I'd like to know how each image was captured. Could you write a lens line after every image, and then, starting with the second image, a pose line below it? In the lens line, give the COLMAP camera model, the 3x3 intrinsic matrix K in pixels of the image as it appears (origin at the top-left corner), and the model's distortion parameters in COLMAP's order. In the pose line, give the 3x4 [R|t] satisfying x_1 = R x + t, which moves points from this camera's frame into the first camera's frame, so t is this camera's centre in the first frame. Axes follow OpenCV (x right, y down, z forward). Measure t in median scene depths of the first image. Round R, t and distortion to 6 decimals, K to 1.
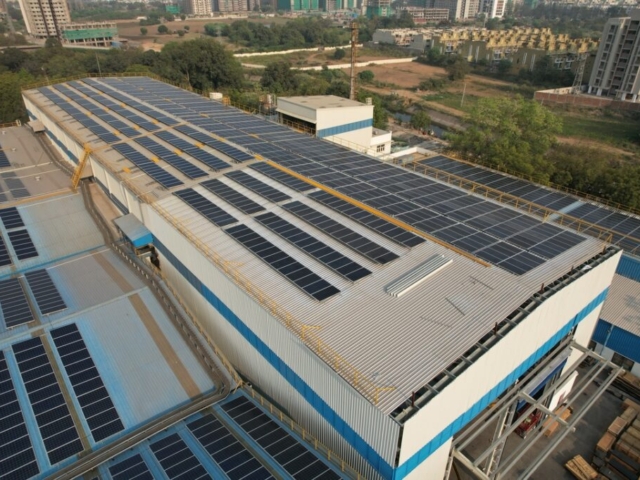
lens RADIAL K [[447.8, 0, 320.0], [0, 447.8, 240.0], [0, 0, 1]] dist [-0.041289, 0.007371]
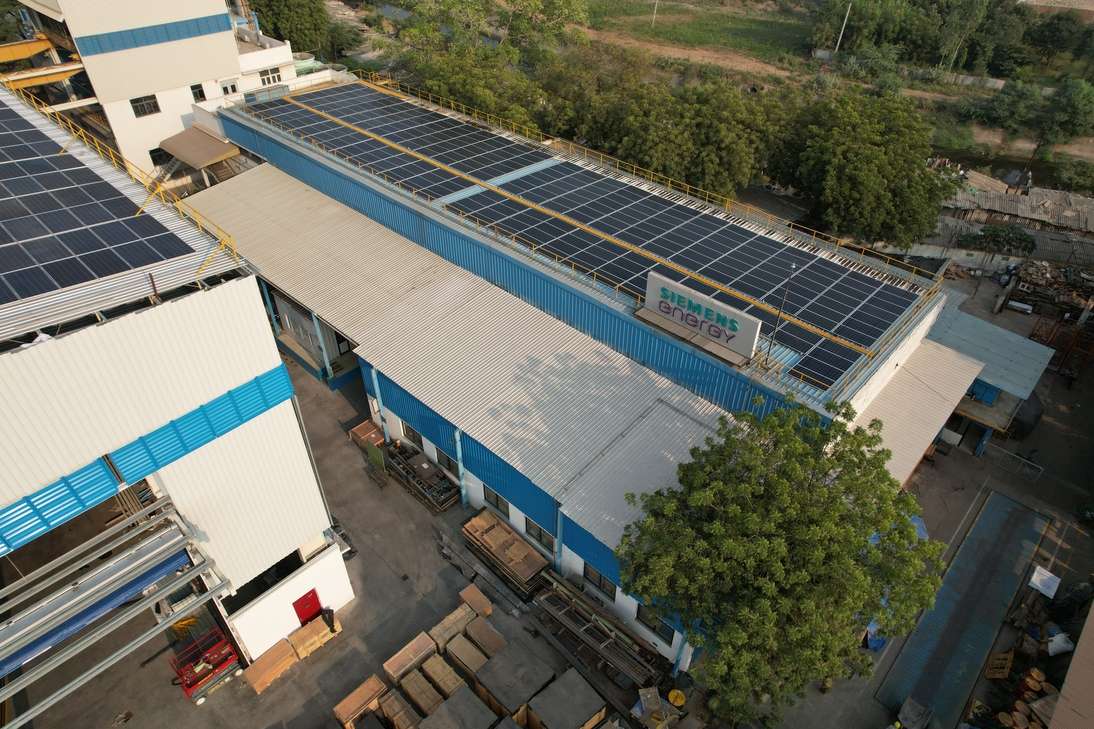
lens RADIAL K [[703.0, 0, 547.0], [0, 703.0, 364.5], [0, 0, 1]] dist [-0.104179, 0.084497]
pose [[0.989618, -0.079643, 0.119641, 0.259828], [0.058296, 0.983306, 0.172367, 0.002119], [-0.131372, -0.163603, 0.977740, 0.108759]]
